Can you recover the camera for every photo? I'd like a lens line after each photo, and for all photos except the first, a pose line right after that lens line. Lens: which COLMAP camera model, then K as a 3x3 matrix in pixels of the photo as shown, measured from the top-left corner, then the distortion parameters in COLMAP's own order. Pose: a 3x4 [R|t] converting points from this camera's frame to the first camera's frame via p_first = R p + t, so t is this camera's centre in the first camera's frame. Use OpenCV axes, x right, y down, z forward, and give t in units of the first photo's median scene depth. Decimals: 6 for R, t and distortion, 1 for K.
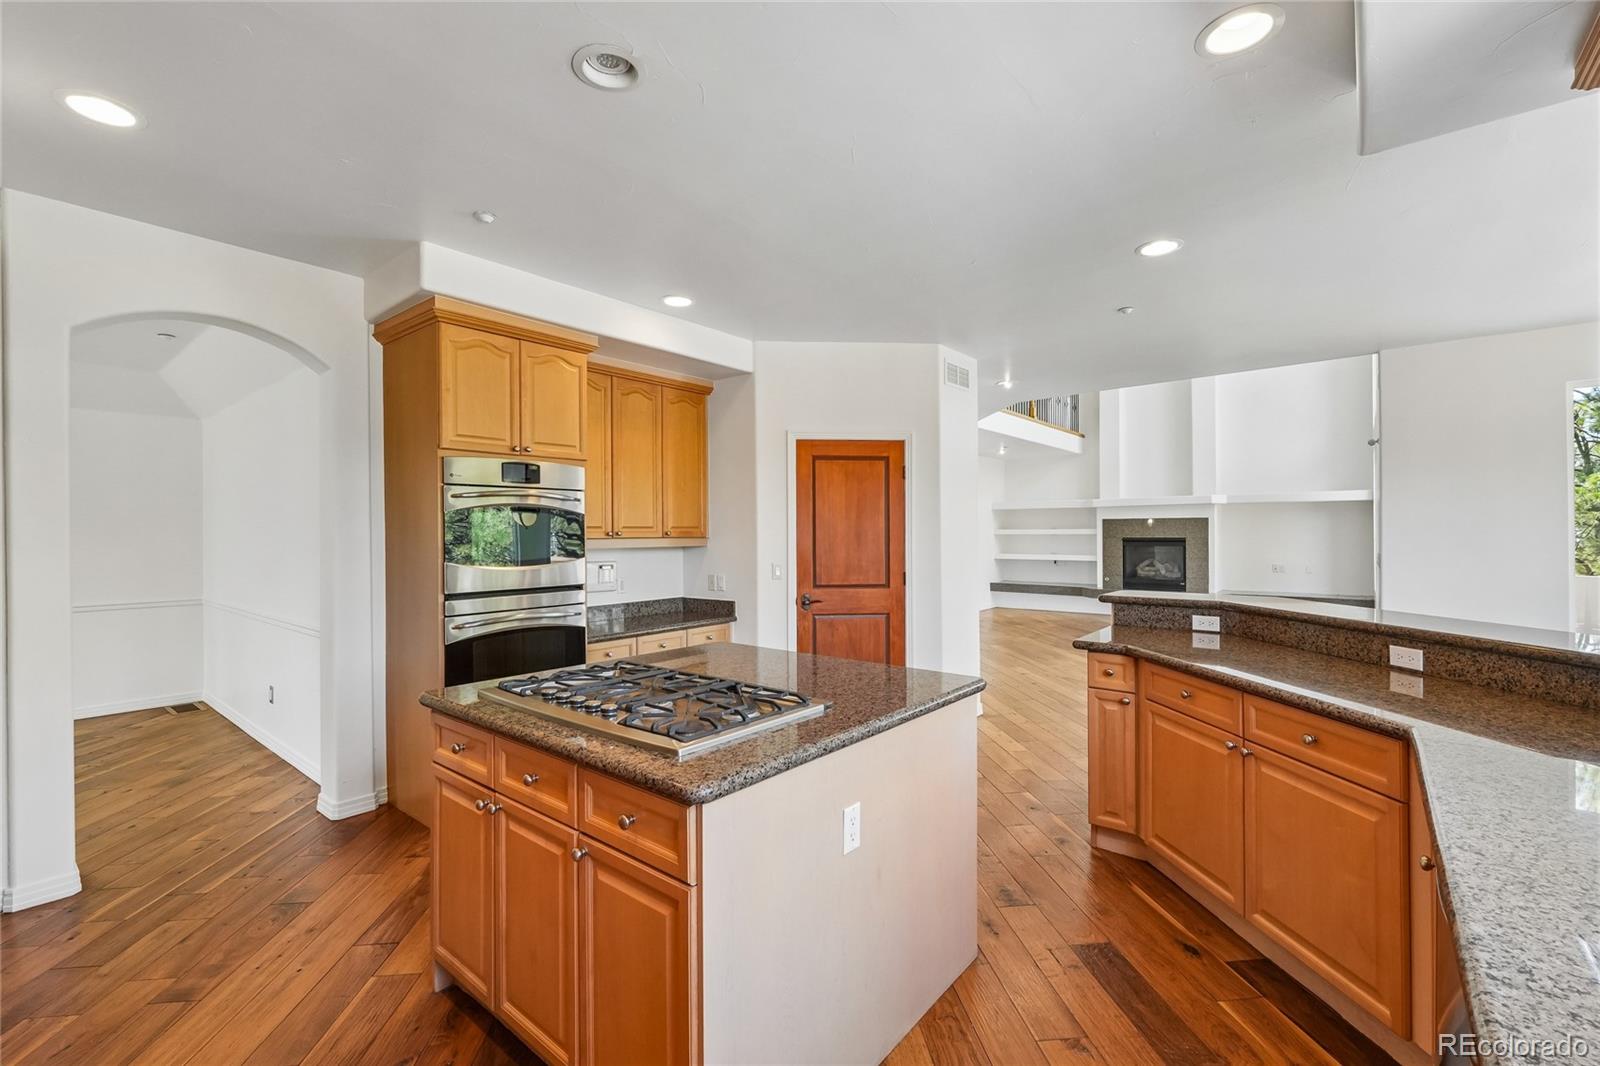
lens RADIAL K [[678.6, 0, 804.7], [0, 678.6, 528.0], [0, 0, 1]] dist [-0.002043, -0.000176]
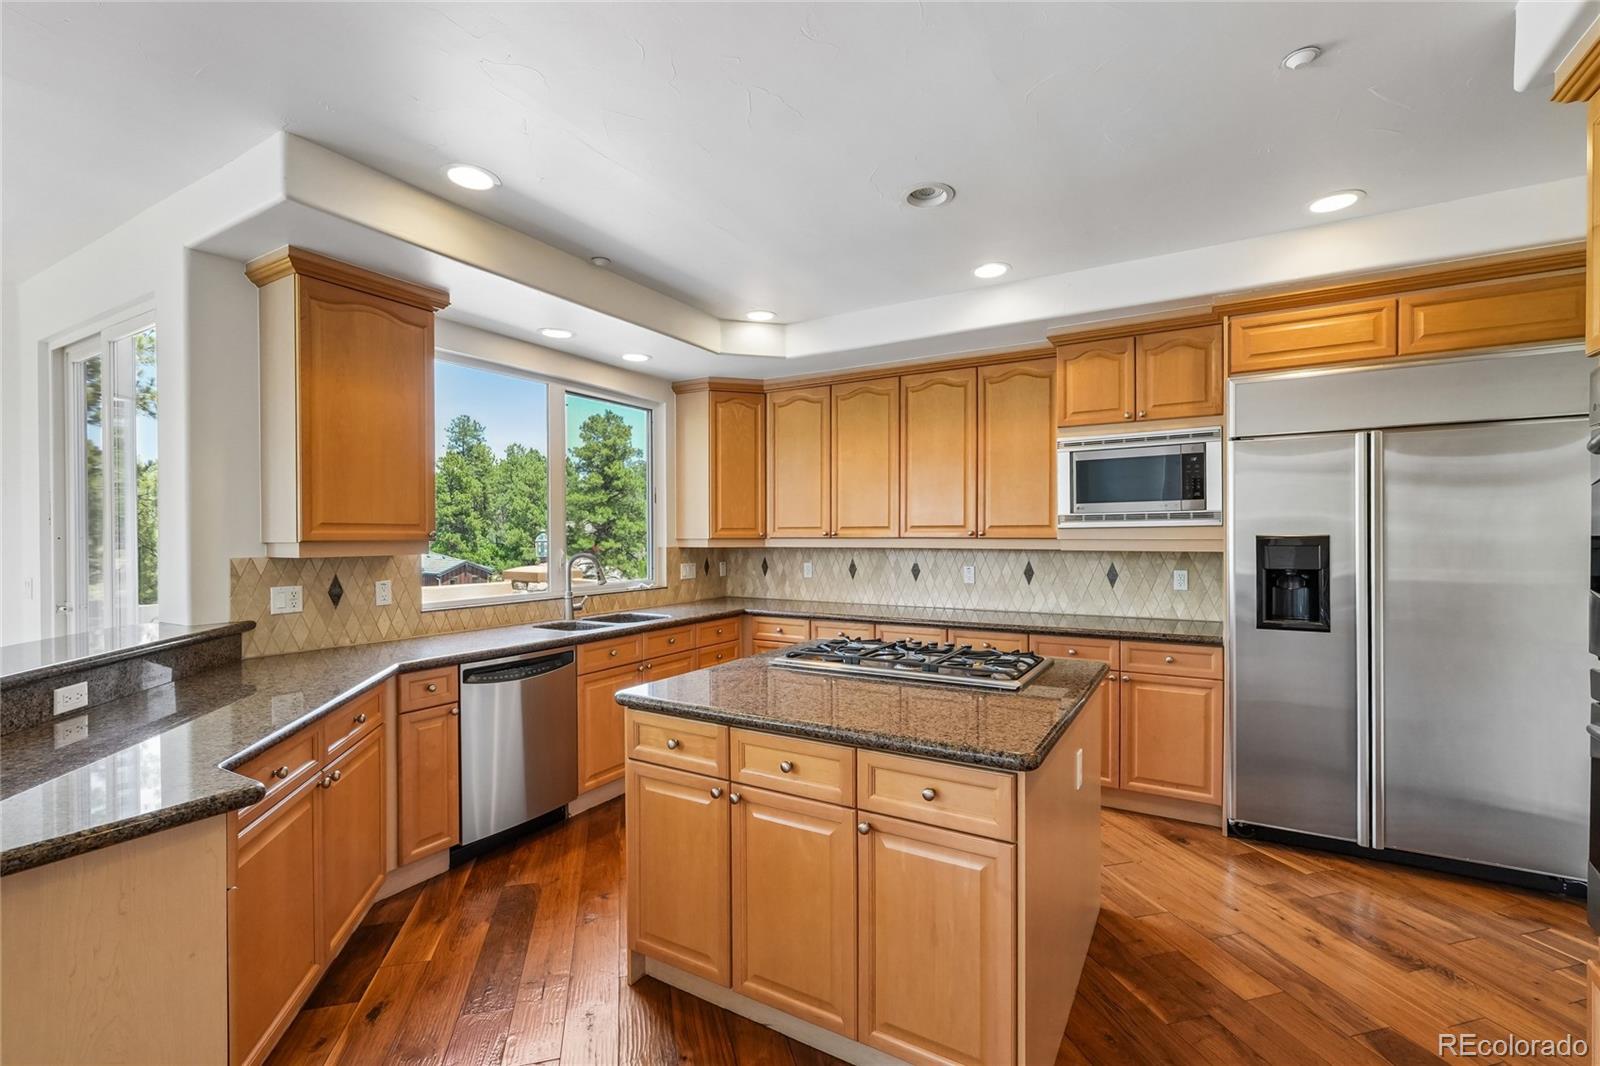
lens RADIAL K [[692.4, 0, 807.0], [0, 692.4, 540.8], [0, 0, 1]] dist [0.000840, 0.000557]
pose [[-0.987025, 0.011115, -0.160181, 0.032676], [0.010858, 0.999938, 0.002478, 0.002412], [0.160199, 0.000706, -0.987084, 0.429128]]
